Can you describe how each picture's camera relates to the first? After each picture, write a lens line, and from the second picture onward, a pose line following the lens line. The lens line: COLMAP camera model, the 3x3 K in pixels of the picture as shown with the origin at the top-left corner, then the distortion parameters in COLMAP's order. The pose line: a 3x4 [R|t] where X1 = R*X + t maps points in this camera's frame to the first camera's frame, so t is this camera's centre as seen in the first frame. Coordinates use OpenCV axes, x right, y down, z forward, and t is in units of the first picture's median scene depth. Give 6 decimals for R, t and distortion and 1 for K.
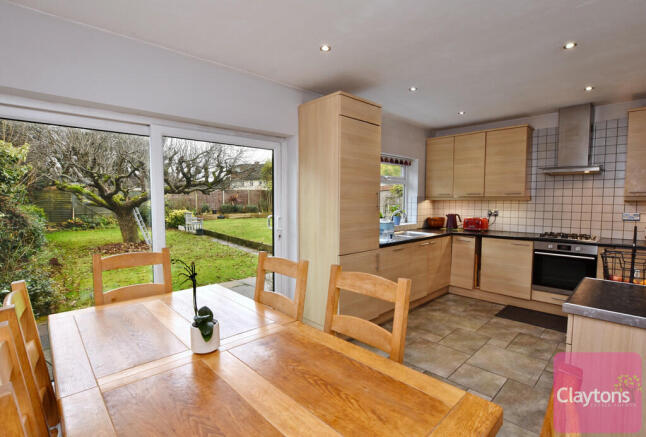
lens RADIAL K [[322.2, 0, 323.0], [0, 322.2, 218.5], [0, 0, 1]] dist [-0.003438, -0.000572]
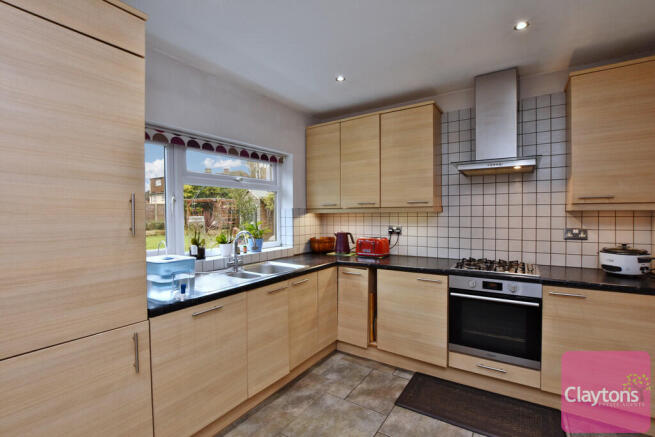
lens RADIAL K [[299.5, 0, 327.5], [0, 299.5, 218.5], [0, 0, 1]] dist [-0.000189, 0.000079]
pose [[0.980352, -0.014079, 0.196752, 0.272631], [0.022707, 0.998873, -0.041668, -0.020746], [-0.195943, 0.045317, 0.979568, 0.410757]]
